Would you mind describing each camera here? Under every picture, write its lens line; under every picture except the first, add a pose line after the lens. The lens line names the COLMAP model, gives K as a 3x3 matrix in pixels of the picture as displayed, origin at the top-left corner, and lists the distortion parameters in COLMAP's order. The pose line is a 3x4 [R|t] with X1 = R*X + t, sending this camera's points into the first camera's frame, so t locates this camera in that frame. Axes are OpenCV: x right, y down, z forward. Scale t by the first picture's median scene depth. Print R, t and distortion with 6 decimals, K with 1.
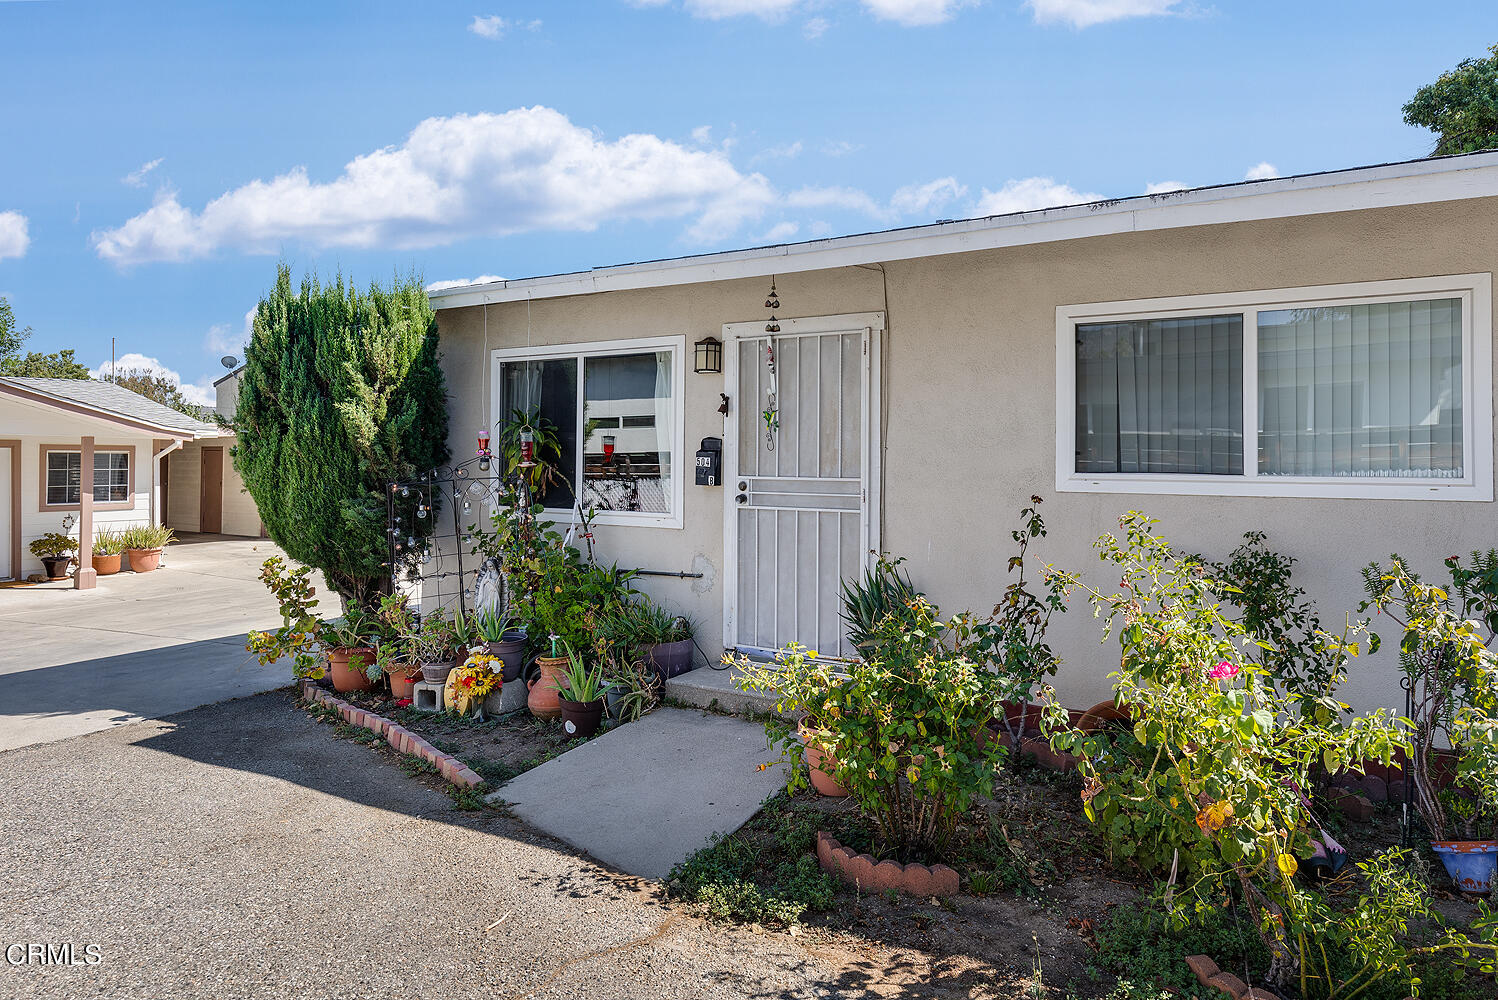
lens RADIAL K [[883.9, 0, 754.4], [0, 883.9, 446.0], [0, 0, 1]] dist [-0.006244, -0.000234]
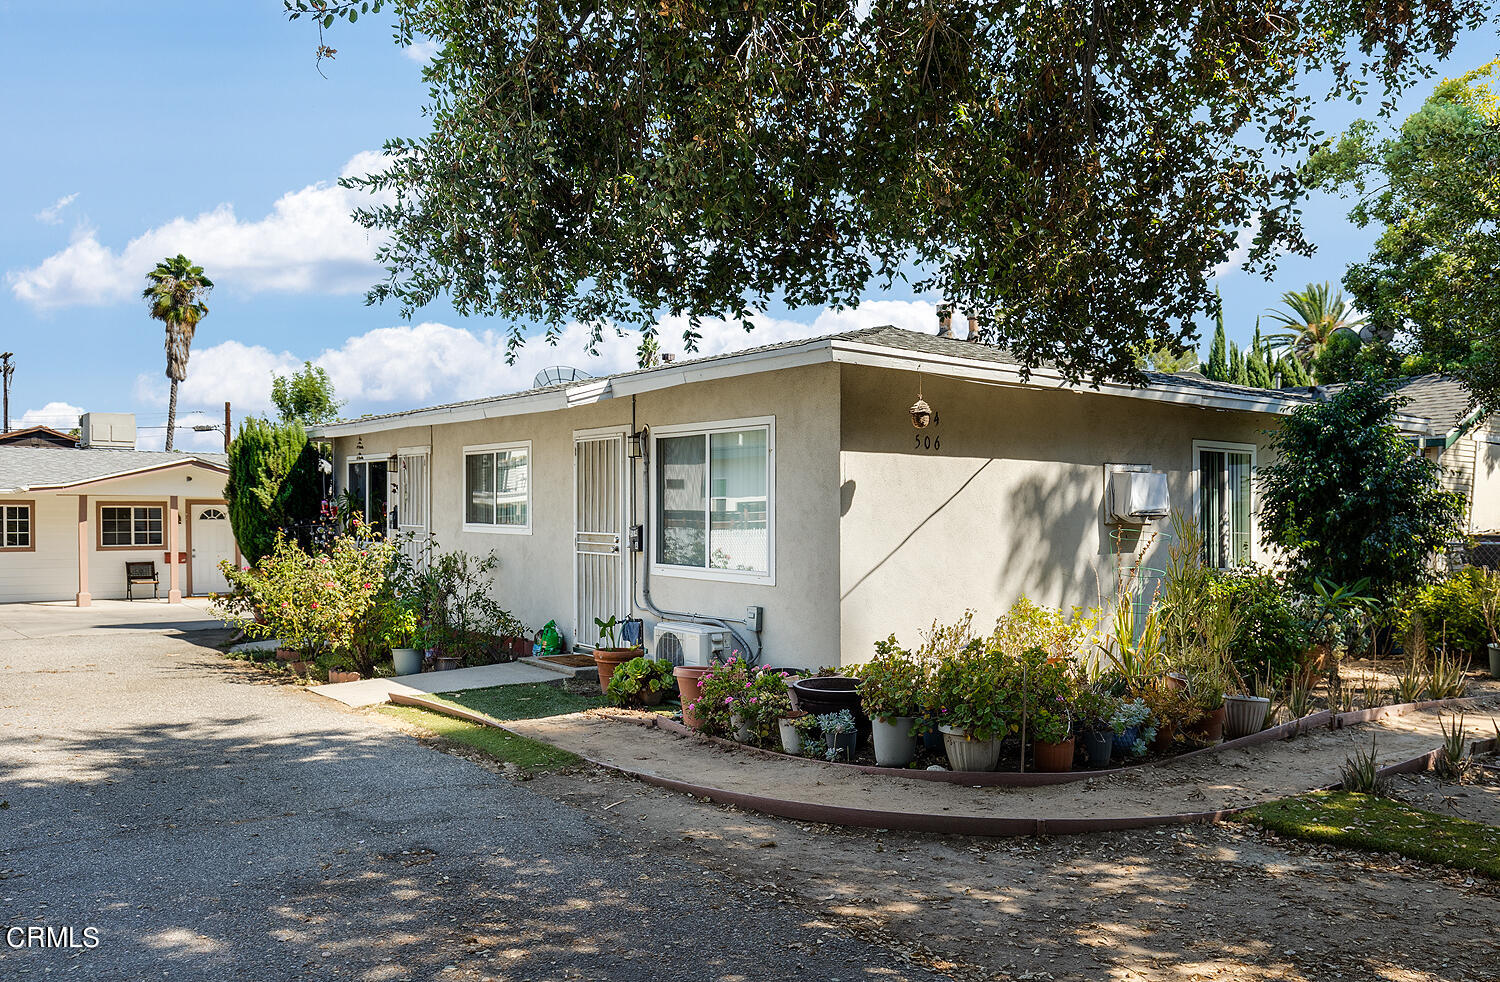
lens RADIAL K [[1131.7, 0, 808.8], [0, 1131.7, 534.9], [0, 0, 1]] dist [0.000445, -0.014529]
pose [[0.936367, 0.013464, -0.350763, 1.627753], [-0.002160, 0.999466, 0.032598, -0.026404], [0.351015, -0.029766, 0.935897, -1.001511]]
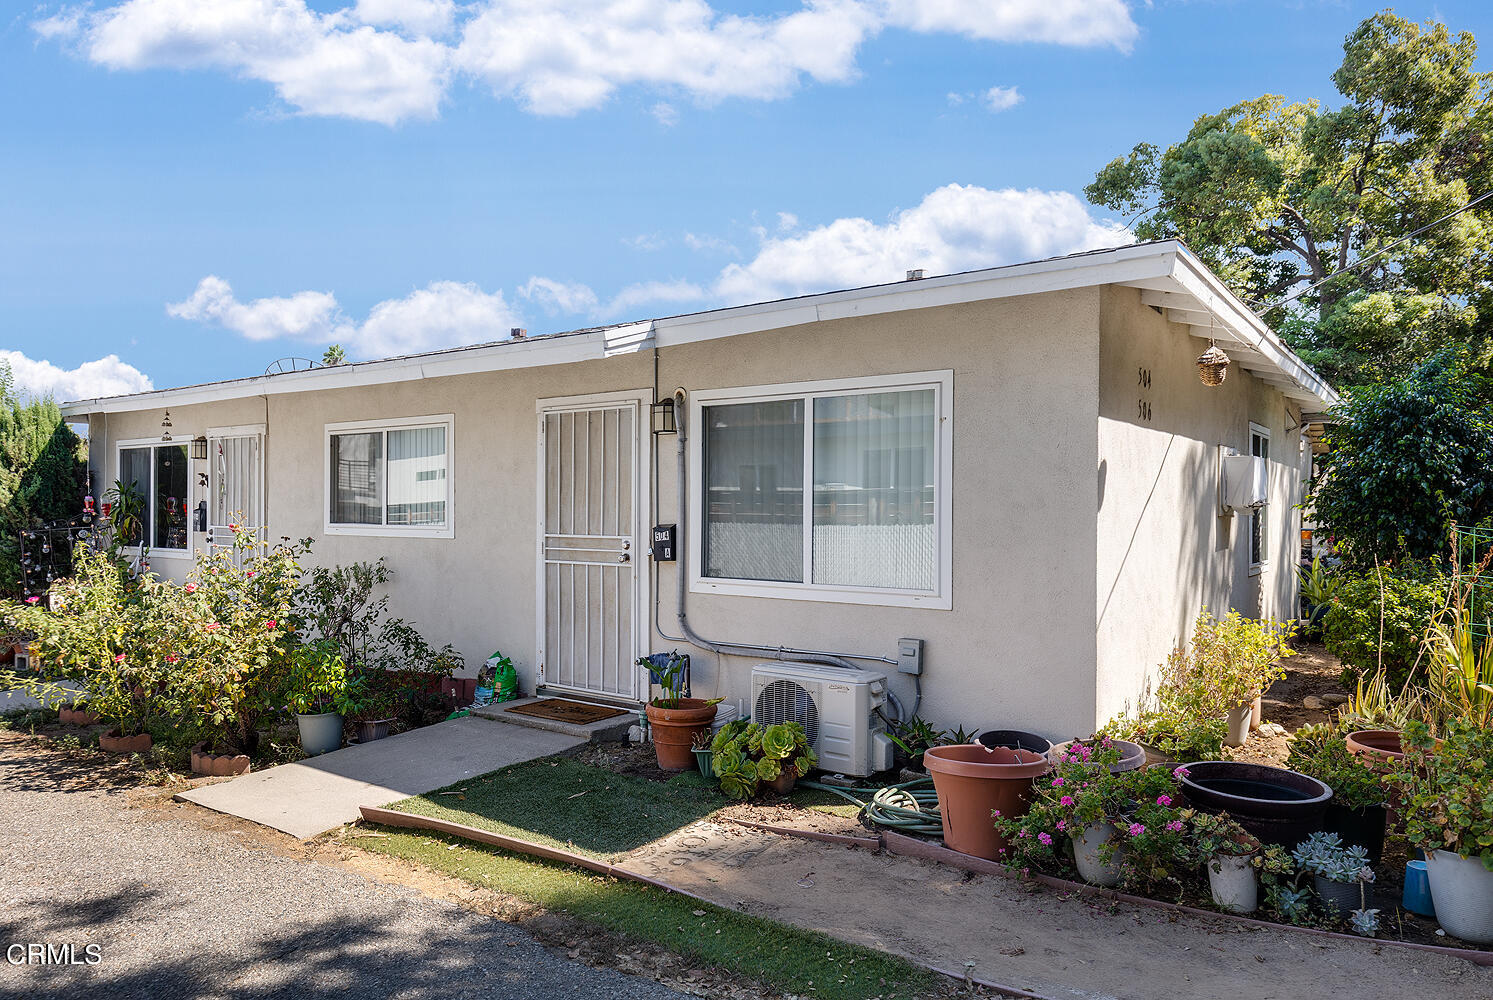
lens RADIAL K [[970.5, 0, 748.2], [0, 970.5, 505.7], [0, 0, 1]] dist [0.009215, -0.007700]
pose [[0.995172, -0.002105, -0.098120, 1.031035], [0.003574, 0.999884, 0.014800, -0.022296], [0.098078, -0.015080, 0.995064, -0.588147]]
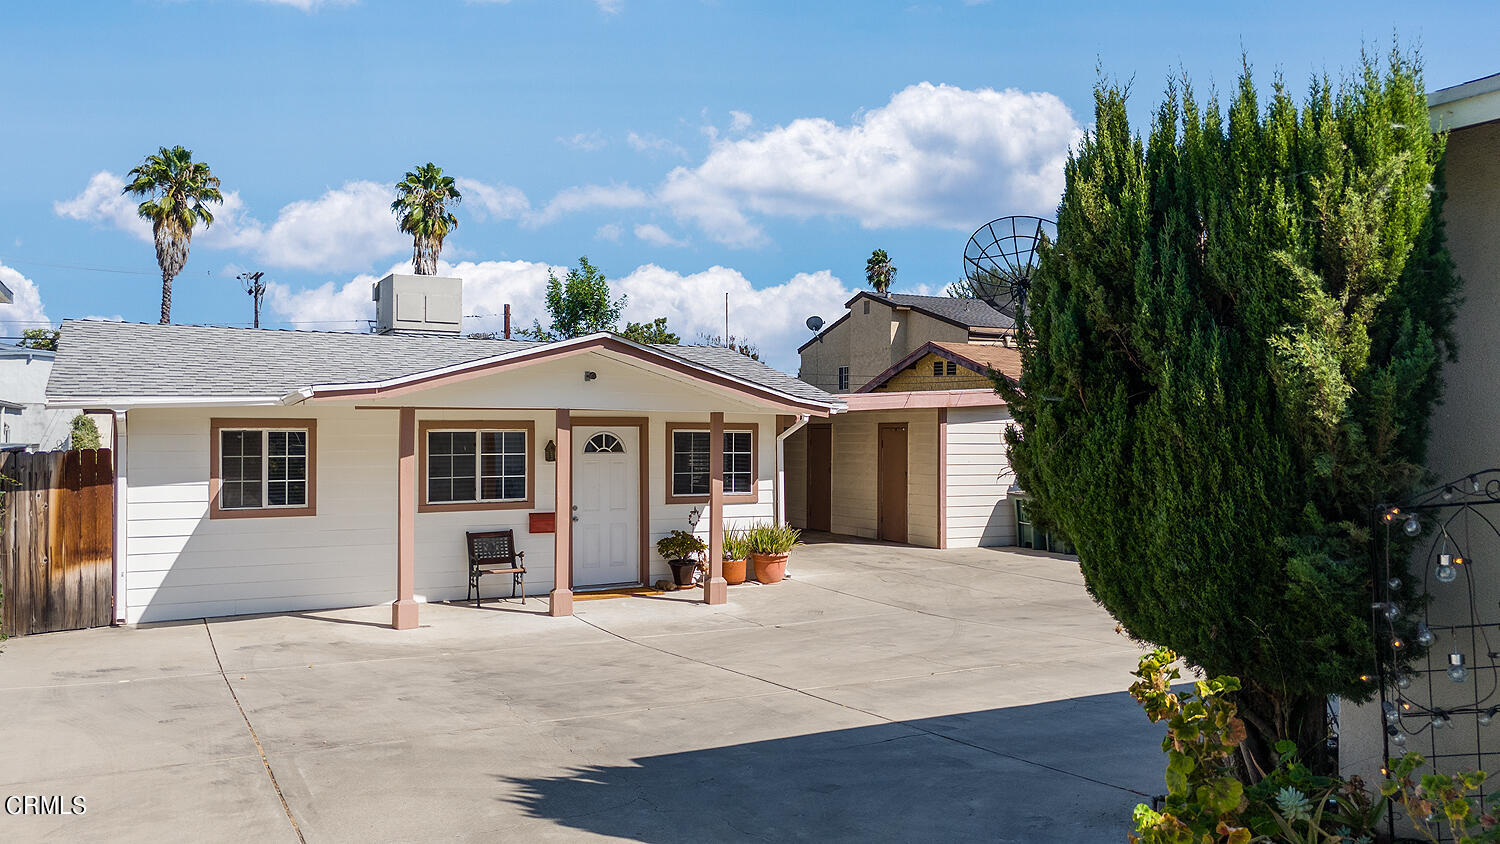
lens RADIAL K [[1141.0, 0, 778.4], [0, 1141.0, 416.7], [0, 0, 1]] dist [0.059297, -0.051593]
pose [[0.852547, -0.008045, -0.522588, -0.359270], [0.006727, 0.999968, -0.004420, -0.003446], [0.522607, 0.000253, 0.852574, 0.314312]]
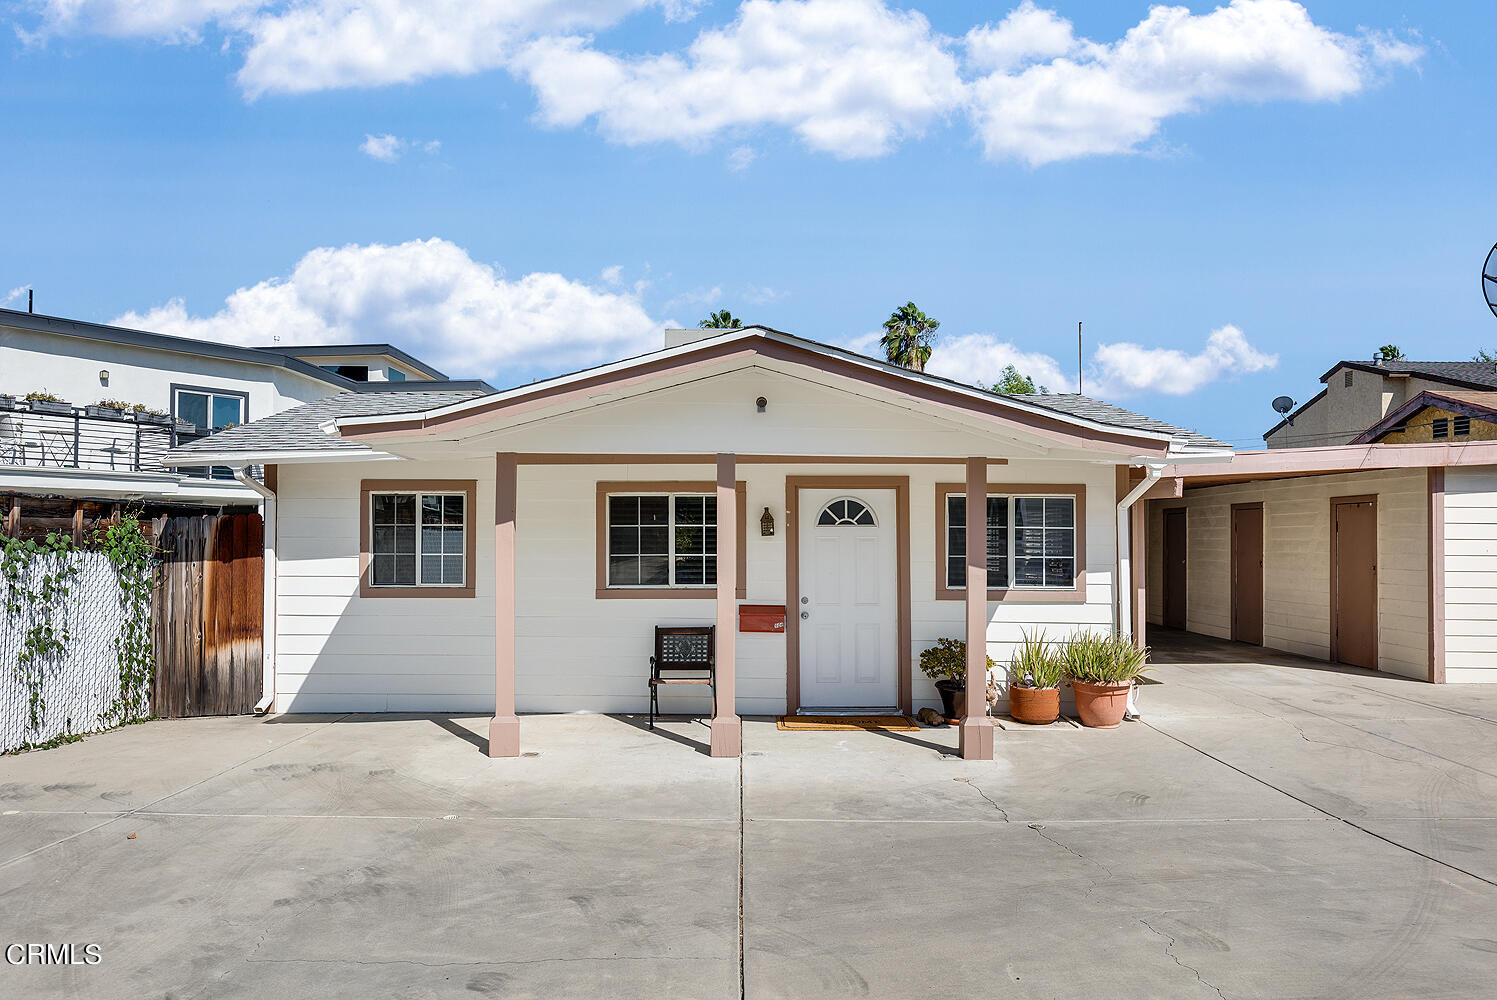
lens RADIAL K [[973.1, 0, 736.9], [0, 973.1, 516.3], [0, 0, 1]] dist [0.009215, -0.007700]
pose [[0.493524, -0.017553, -0.869555, -0.711809], [0.008243, 0.999846, -0.015504, 0.064981], [0.869693, 0.000484, 0.493593, 1.269683]]
